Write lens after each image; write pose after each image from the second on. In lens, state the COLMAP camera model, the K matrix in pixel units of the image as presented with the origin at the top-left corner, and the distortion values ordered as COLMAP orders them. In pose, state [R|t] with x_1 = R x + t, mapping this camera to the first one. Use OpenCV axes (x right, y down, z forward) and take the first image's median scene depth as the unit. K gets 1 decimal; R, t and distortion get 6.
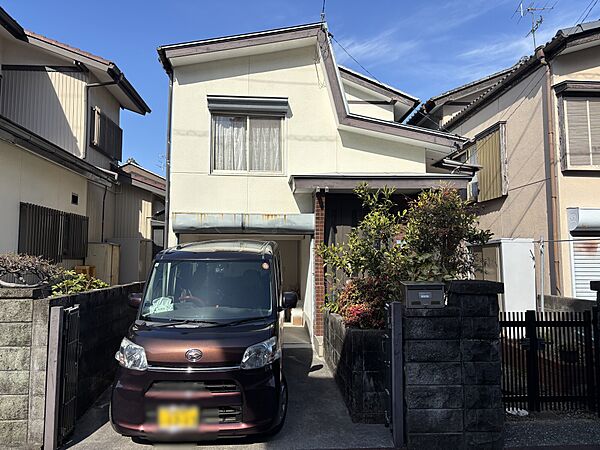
lens RADIAL K [[454.0, 0, 297.1], [0, 454.0, 222.2], [0, 0, 1]] dist [0.032699, -0.027620]
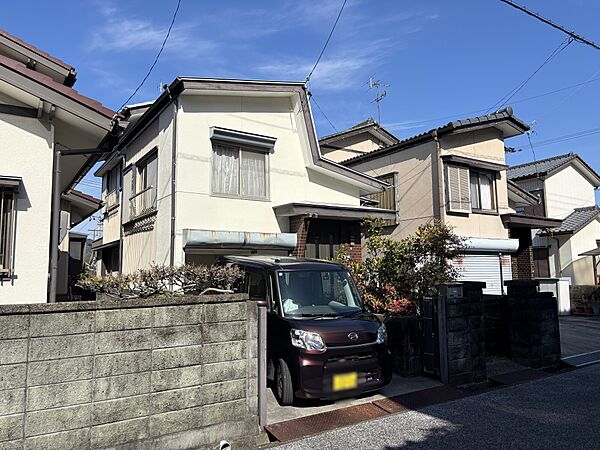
lens RADIAL K [[454.0, 0, 299.9], [0, 454.0, 222.5], [0, 0, 1]] dist [0.032699, -0.027620]
pose [[0.871115, 0.043087, 0.489186, -0.602122], [-0.029562, 0.998938, -0.035342, -0.006590], [-0.490189, 0.016325, 0.871463, -0.097226]]
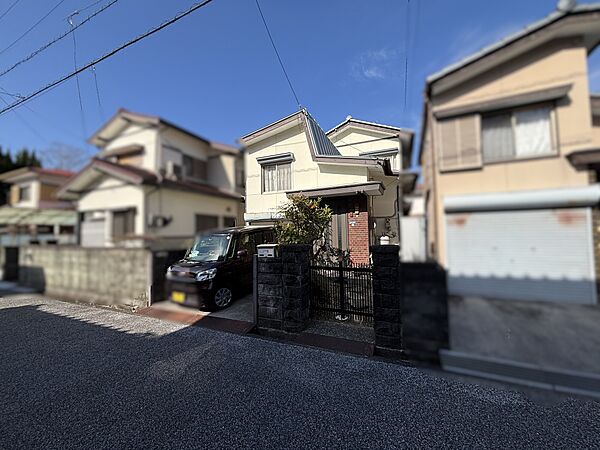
lens RADIAL K [[241.4, 0, 294.9], [0, 241.4, 223.7], [0, 0, 1]] dist [-0.001792, -0.000328]
pose [[0.878500, -0.037184, -0.476294, 0.533583], [0.058617, 0.997823, 0.030217, 0.007537], [0.474133, -0.054465, 0.878767, 0.076369]]
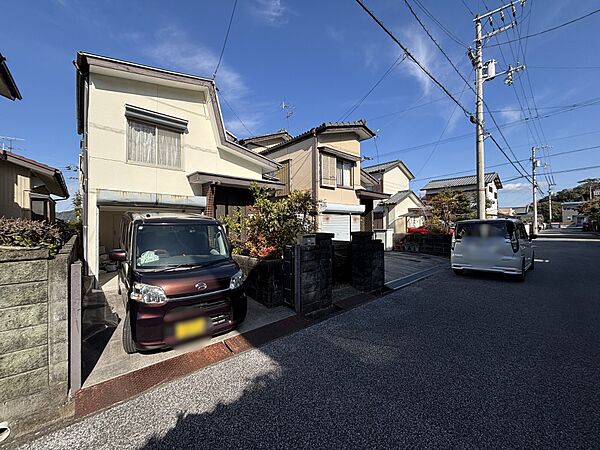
lens RADIAL K [[241.4, 0, 299.5], [0, 241.4, 223.5], [0, 0, 1]] dist [-0.001792, -0.000328]
pose [[0.782656, -0.002669, 0.622448, -0.259637], [-0.044428, 0.997201, 0.060138, 0.010936], [-0.620867, -0.074721, 0.780347, 0.100166]]
